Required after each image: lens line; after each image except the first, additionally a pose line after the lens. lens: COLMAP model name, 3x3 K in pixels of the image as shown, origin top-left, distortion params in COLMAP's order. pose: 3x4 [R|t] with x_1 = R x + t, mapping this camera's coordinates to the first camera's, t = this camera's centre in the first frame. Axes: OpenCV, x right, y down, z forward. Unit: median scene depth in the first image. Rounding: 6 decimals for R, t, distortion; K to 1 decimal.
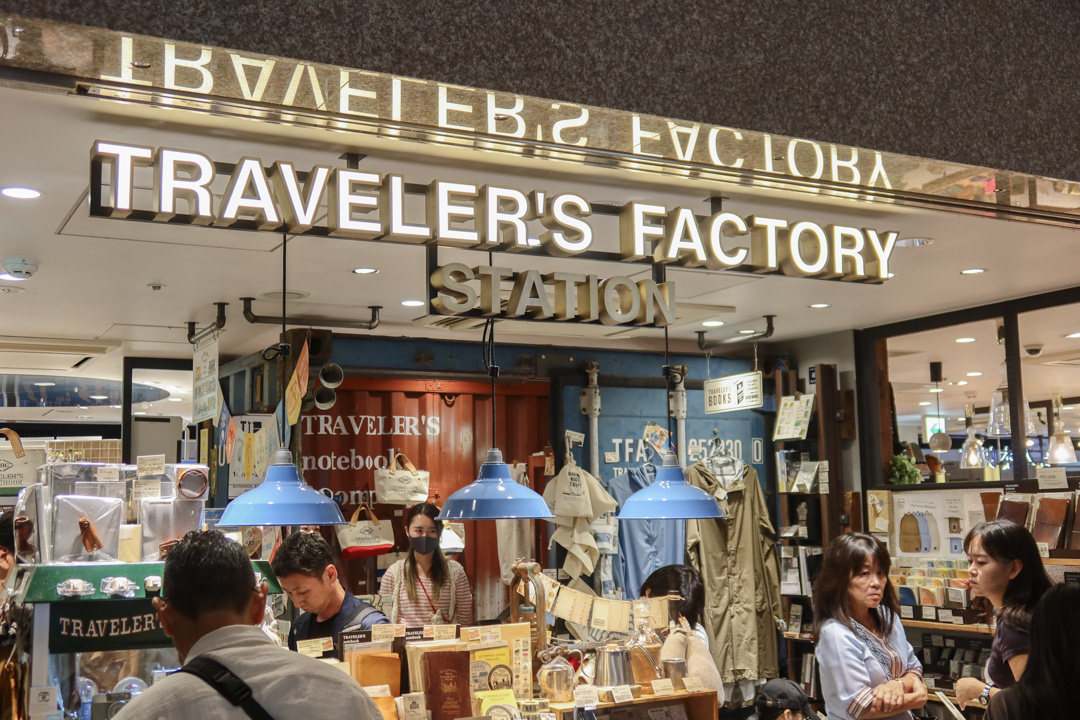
lens RADIAL K [[1423.2, 0, 518.6], [0, 1423.2, 328.3], [0, 0, 1]] dist [0.005465, -0.031782]
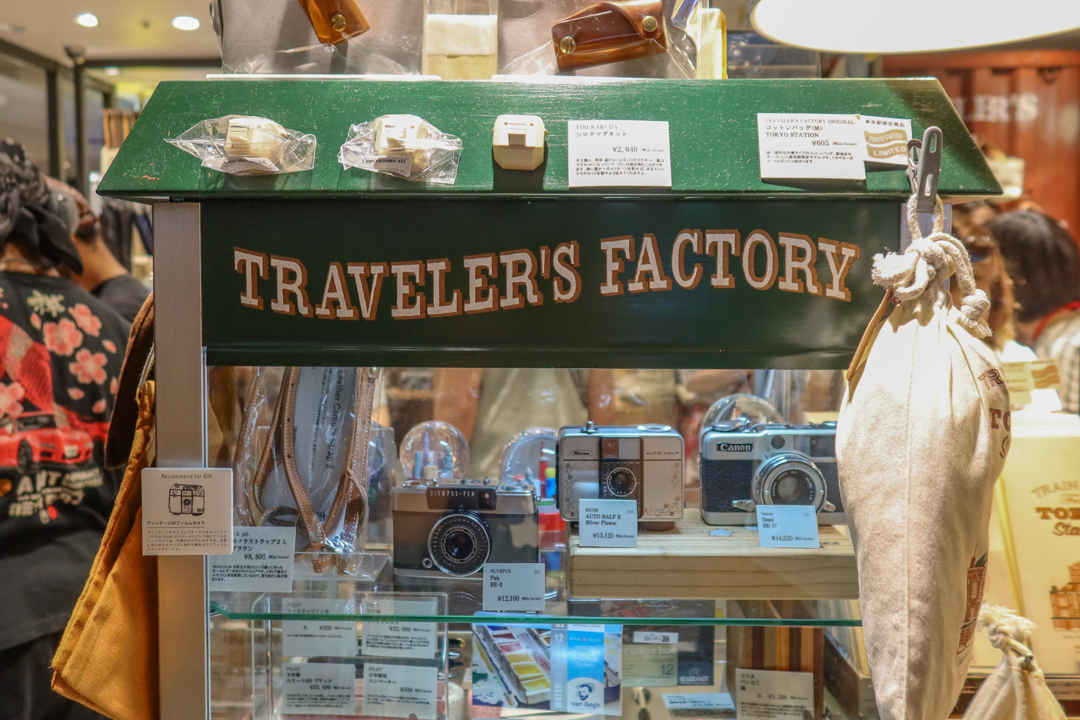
lens RADIAL K [[1423.2, 0, 518.6], [0, 1423.2, 328.3], [0, 0, 1]] dist [0.005465, -0.031782]
pose [[0.925355, 0.054025, -0.375232, -0.149264], [0.026241, 0.978291, 0.205566, 0.156760], [0.378192, -0.200069, 0.903849, 0.736221]]
